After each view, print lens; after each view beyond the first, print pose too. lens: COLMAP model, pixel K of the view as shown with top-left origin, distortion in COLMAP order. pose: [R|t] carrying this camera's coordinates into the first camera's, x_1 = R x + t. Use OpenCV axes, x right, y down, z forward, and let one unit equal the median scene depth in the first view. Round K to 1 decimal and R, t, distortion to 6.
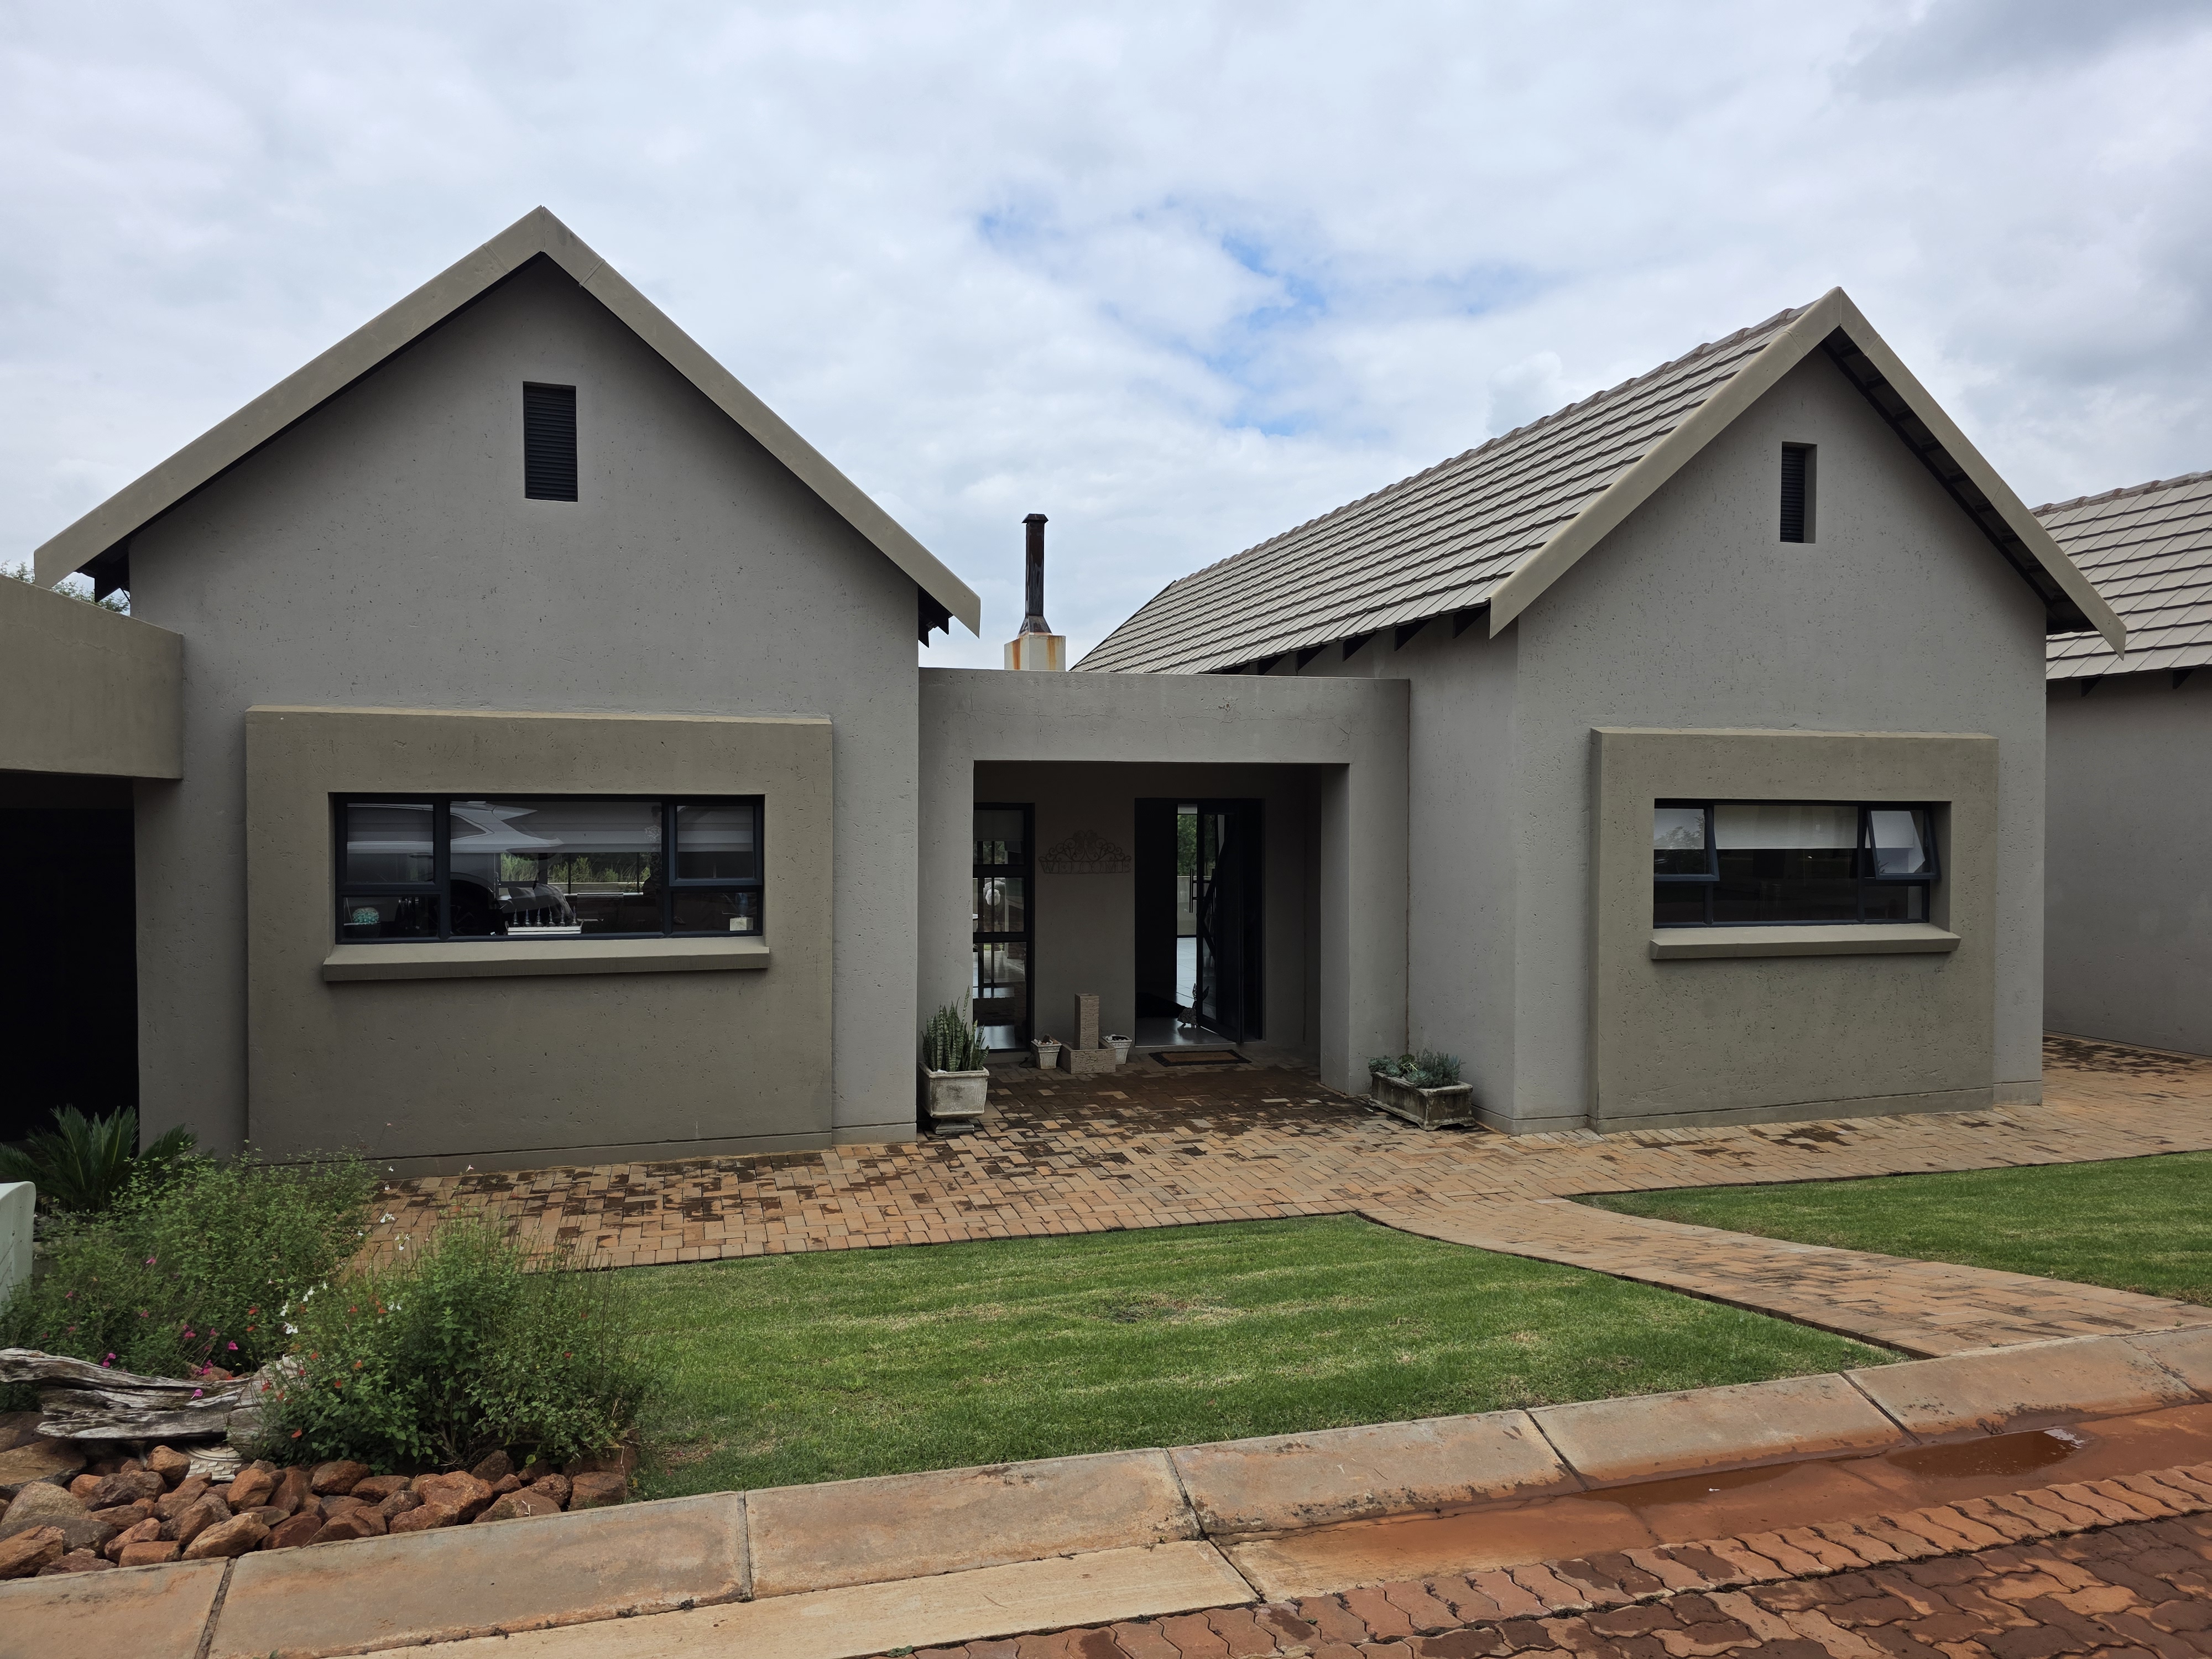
lens RADIAL K [[1482.5, 0, 1094.2], [0, 1482.5, 833.0], [0, 0, 1]] dist [0.066602, -0.061352]
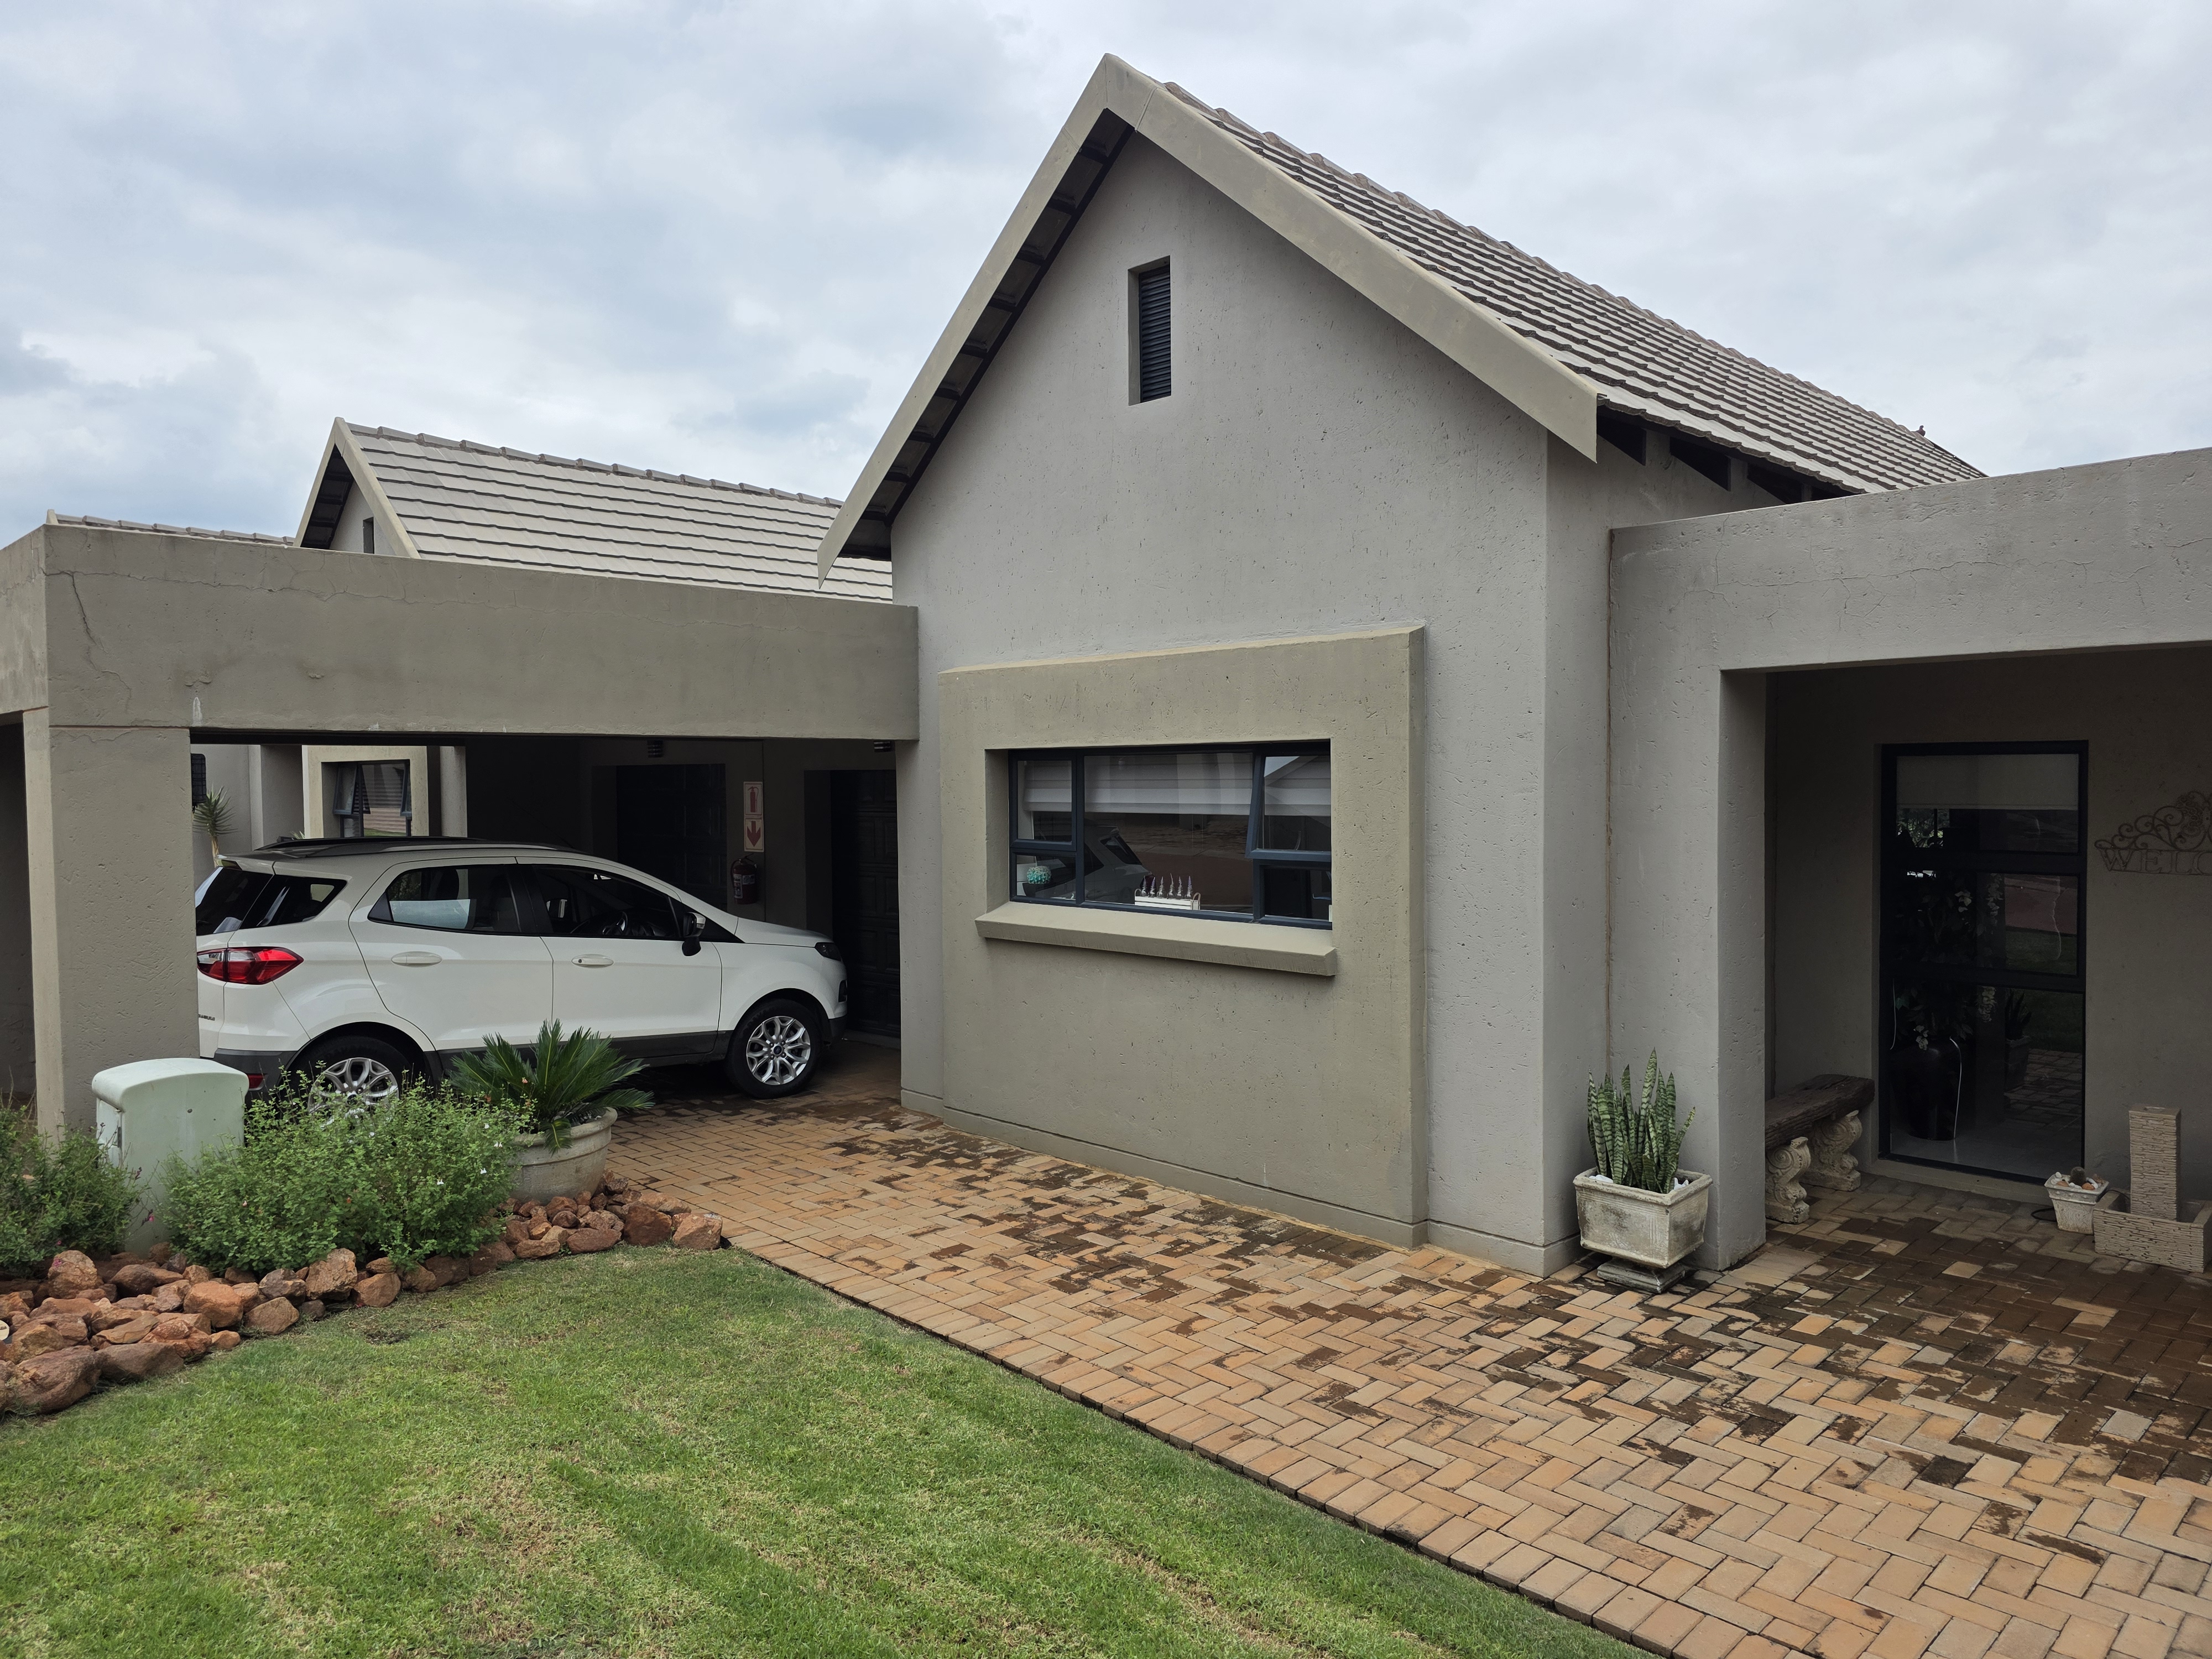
lens RADIAL K [[1482.5, 0, 1089.0], [0, 1482.5, 818.5], [0, 0, 1]] dist [0.066602, -0.061352]
pose [[0.477784, 0.019434, -0.878262, 0.361801], [-0.006243, 0.999805, 0.018728, 0.000418], [0.878455, -0.003465, 0.477812, 0.546864]]
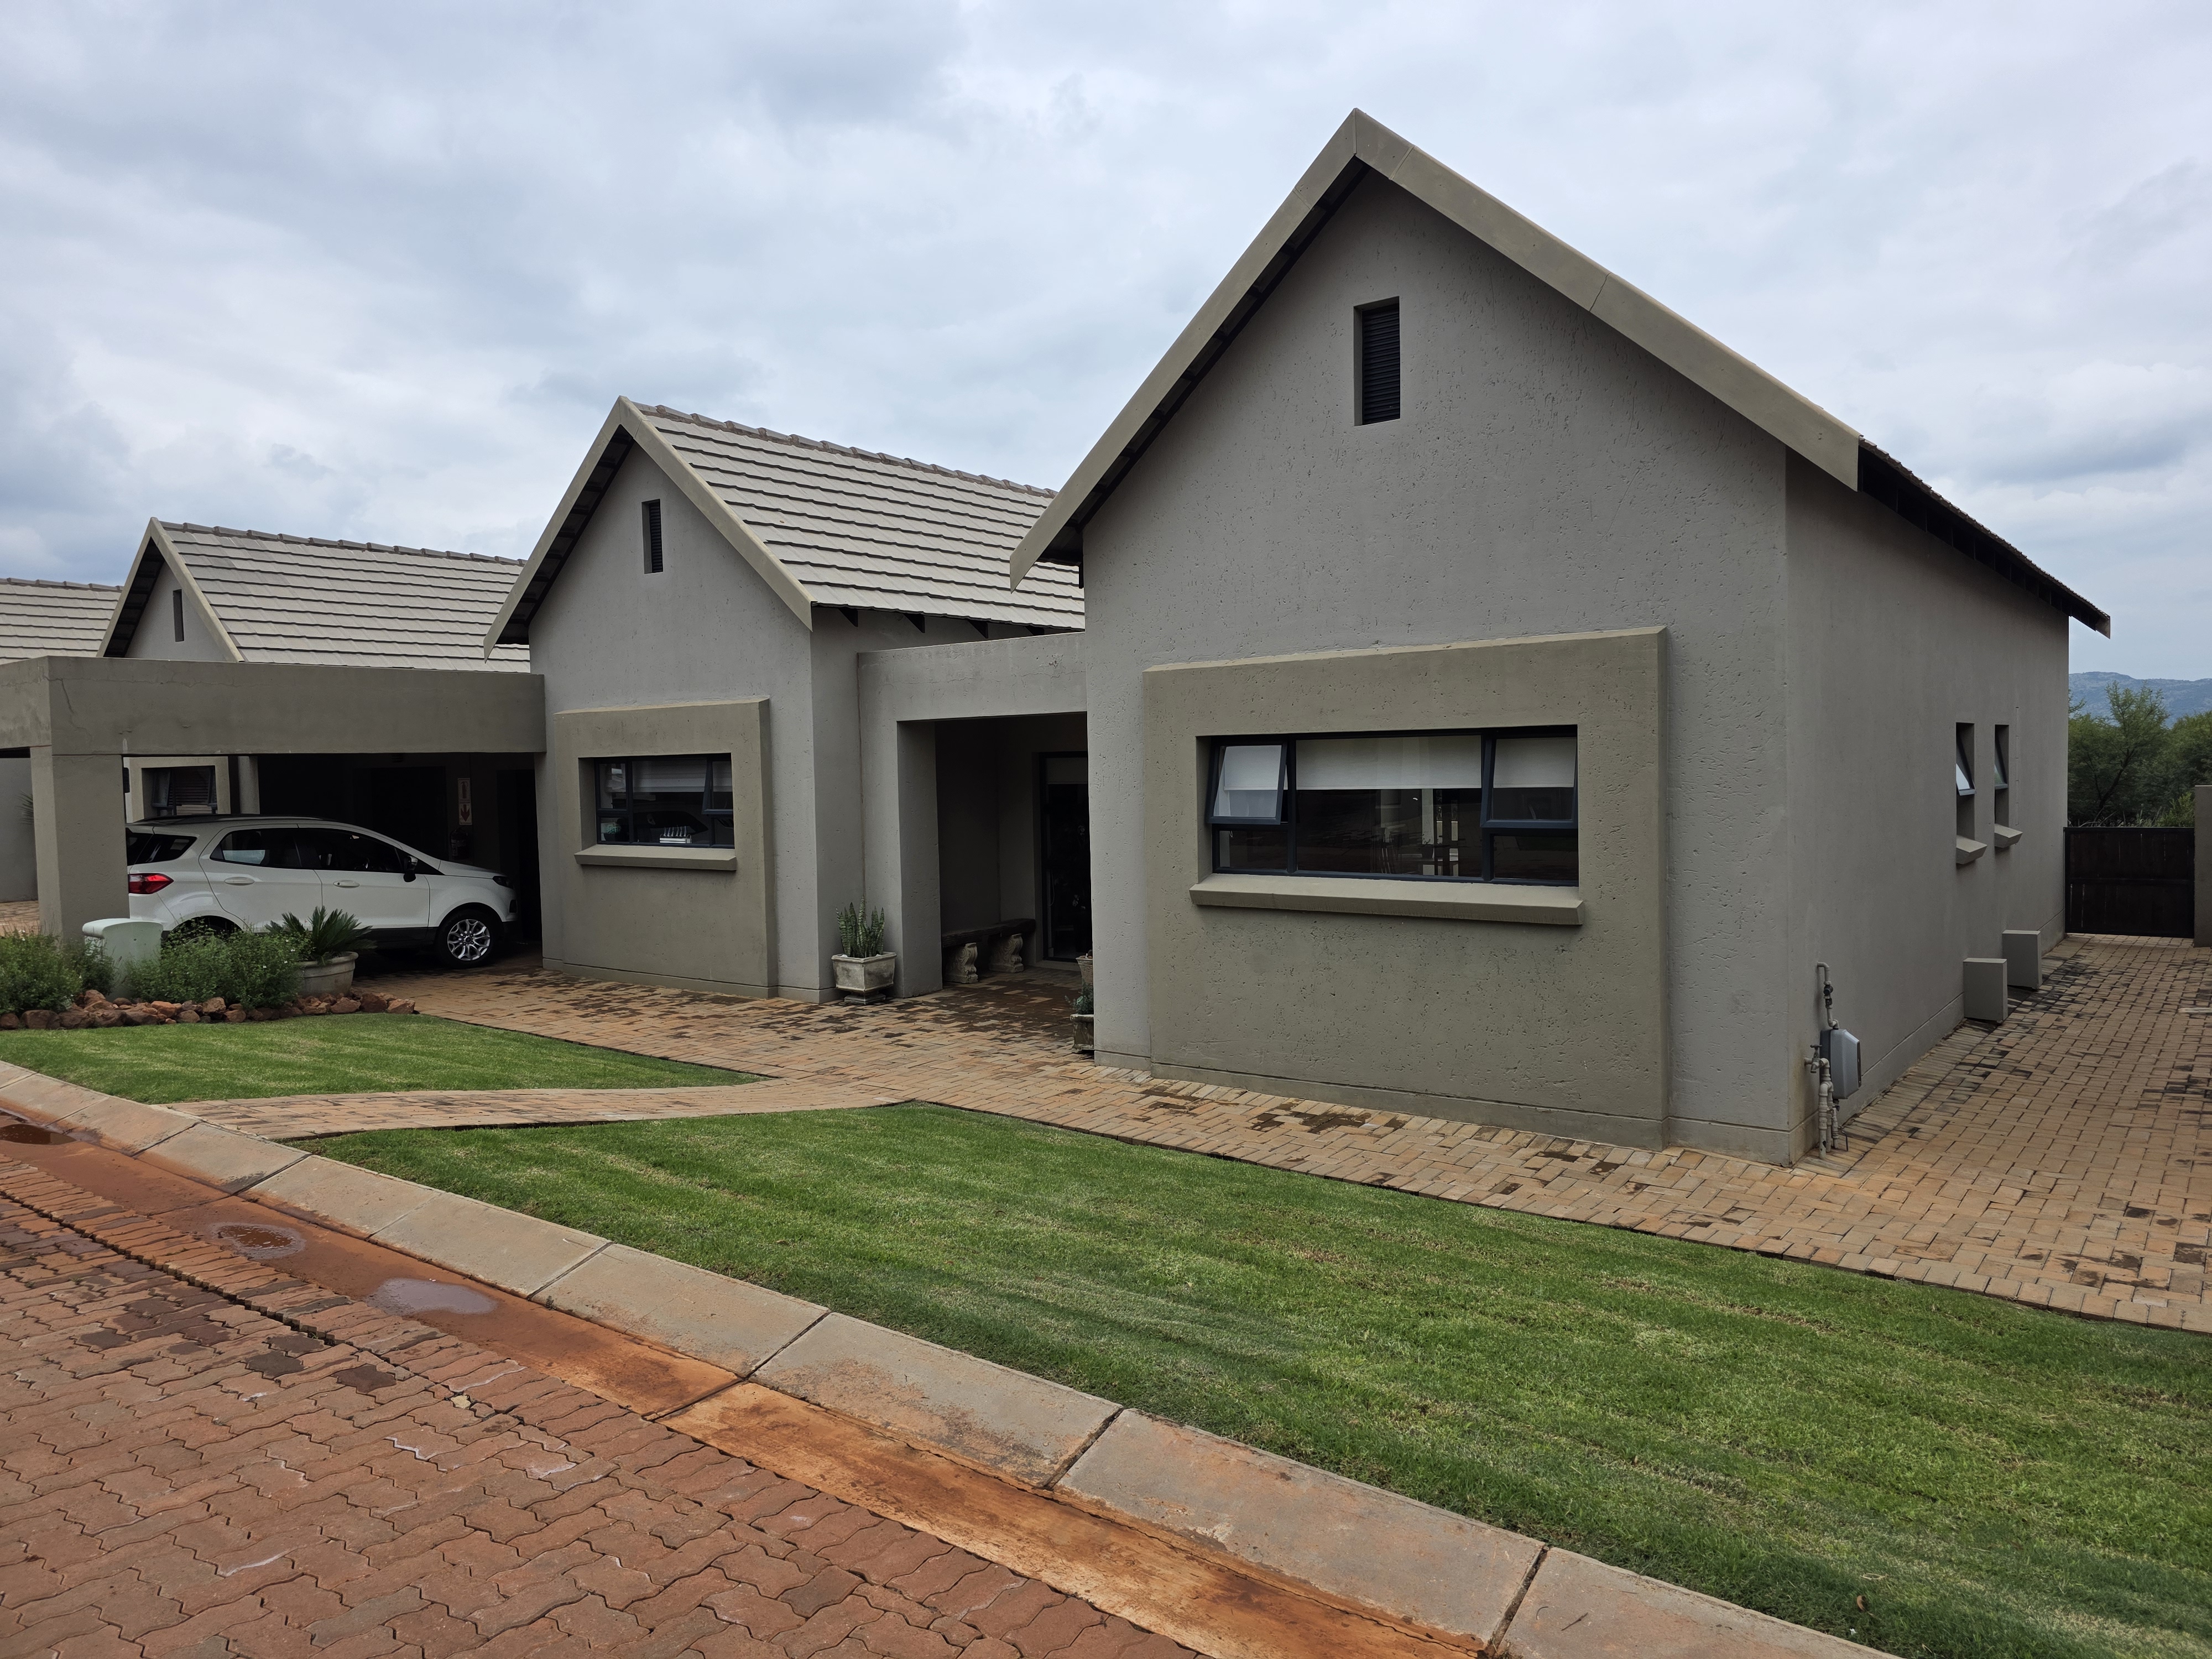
lens RADIAL K [[1482.5, 0, 1100.1], [0, 1482.5, 816.5], [0, 0, 1]] dist [0.066602, -0.061352]
pose [[0.585920, 0.013701, -0.810253, 1.189121], [0.008151, 0.999707, 0.022799, 0.006647], [0.810328, -0.019963, 0.585637, 0.430980]]
